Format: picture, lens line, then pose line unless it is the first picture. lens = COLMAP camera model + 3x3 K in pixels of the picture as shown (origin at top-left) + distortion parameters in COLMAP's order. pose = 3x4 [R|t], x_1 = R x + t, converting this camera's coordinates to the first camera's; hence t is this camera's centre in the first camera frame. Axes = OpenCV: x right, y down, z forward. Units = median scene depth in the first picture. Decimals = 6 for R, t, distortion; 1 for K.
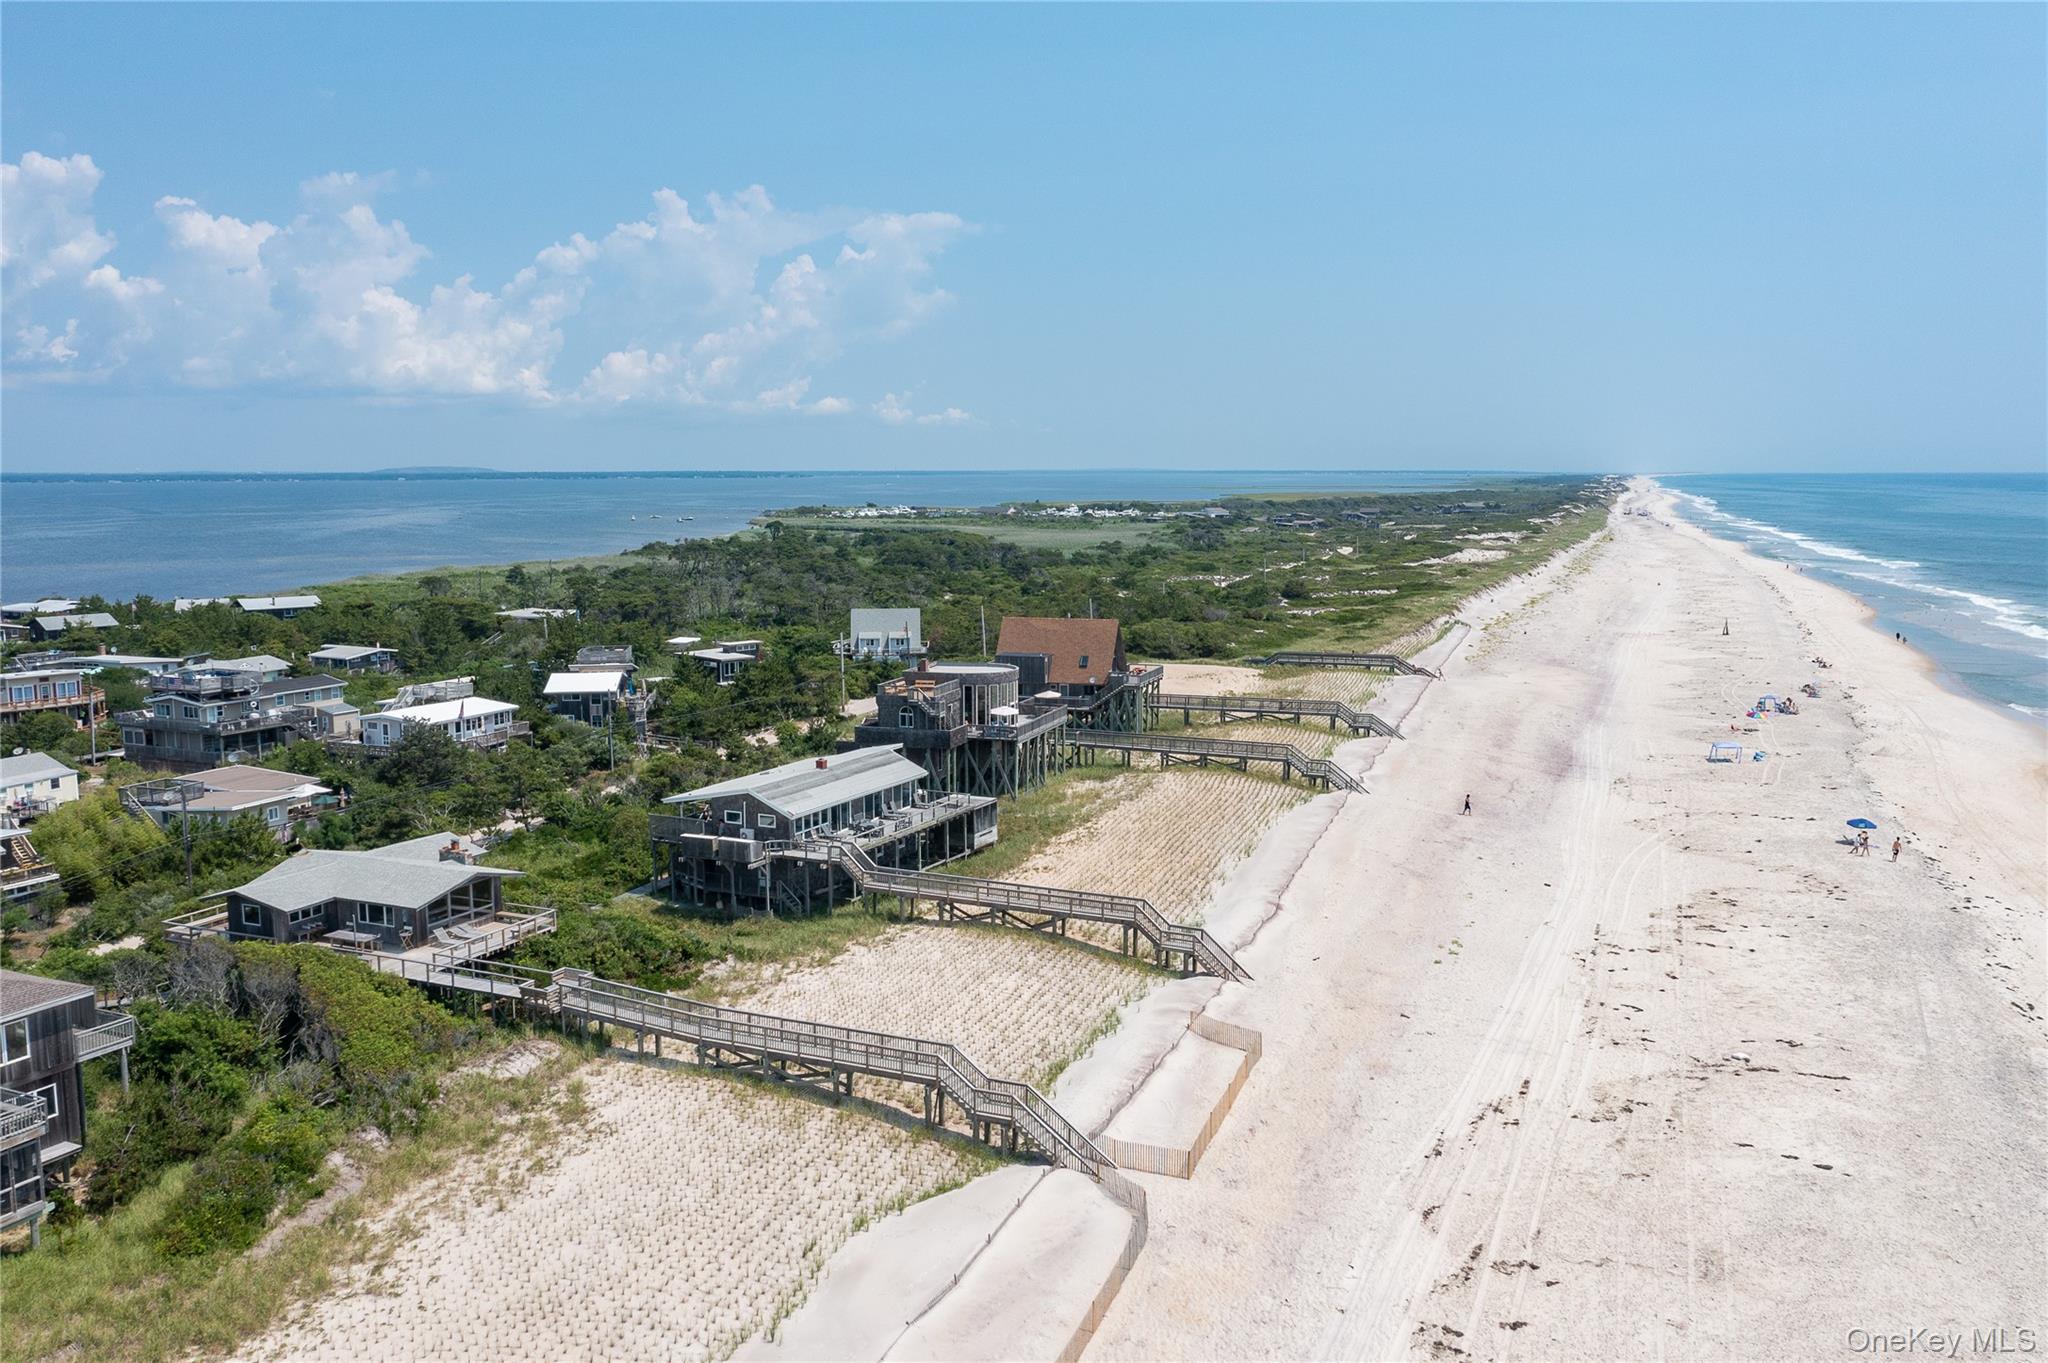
lens RADIAL K [[1646.9, 0, 1032.5], [0, 1646.9, 781.6], [0, 0, 1]] dist [-0.004134, 0.006162]
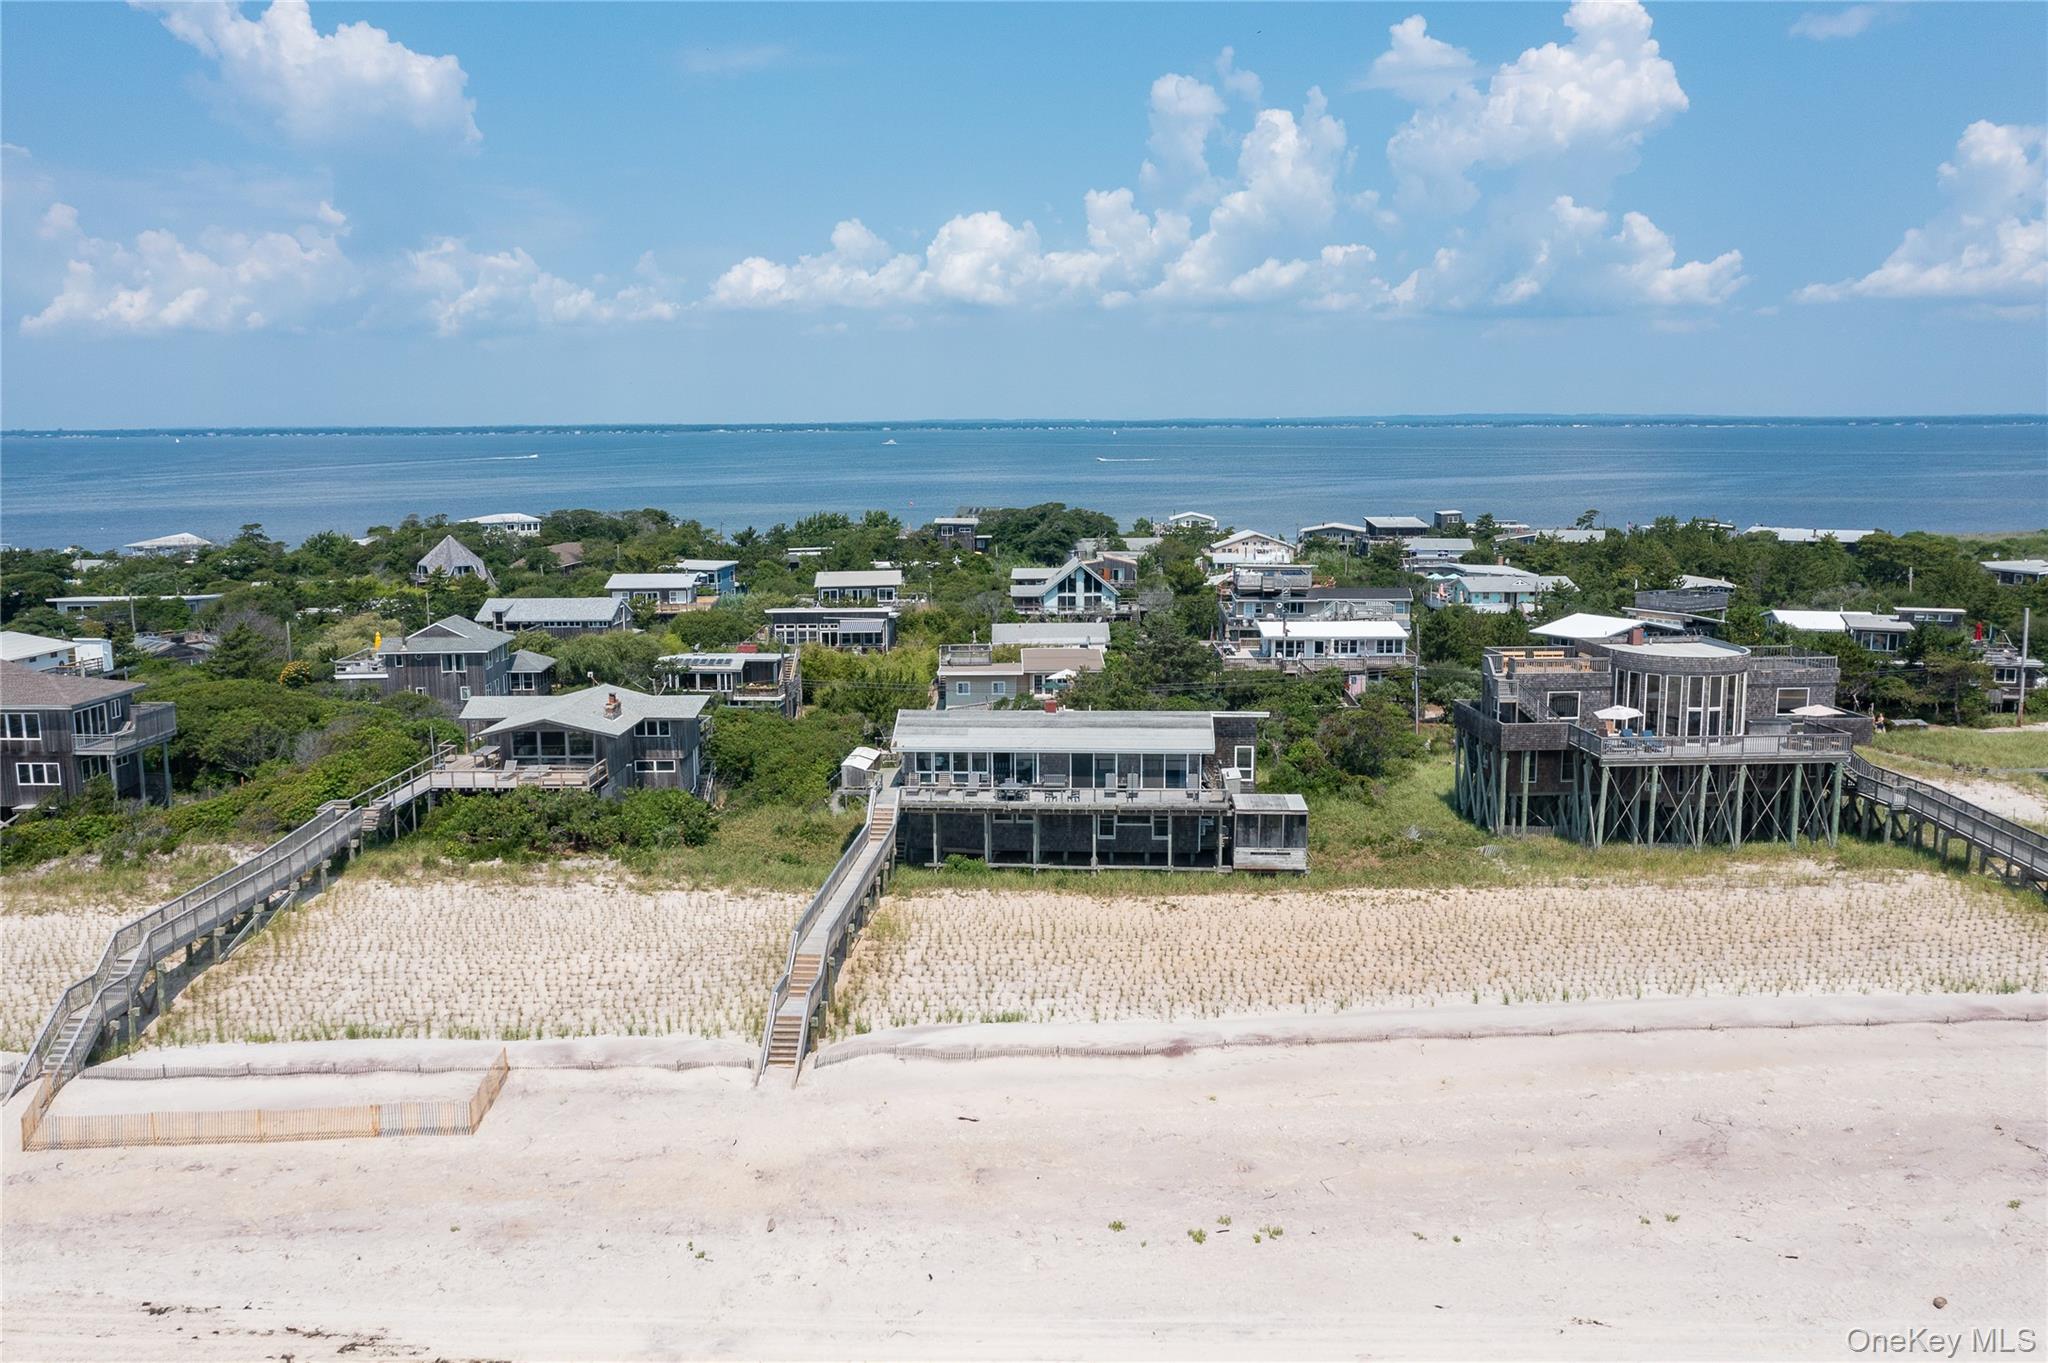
lens RADIAL K [[1673.7, 0, 1024.0], [0, 1673.7, 681.5], [0, 0, 1]] dist [-0.011260, 0.009832]
pose [[0.382236, 0.142437, -0.913021, 0.341670], [-0.166938, 0.982436, 0.083378, -0.049271], [0.908861, 0.120548, 0.399300, 0.363333]]
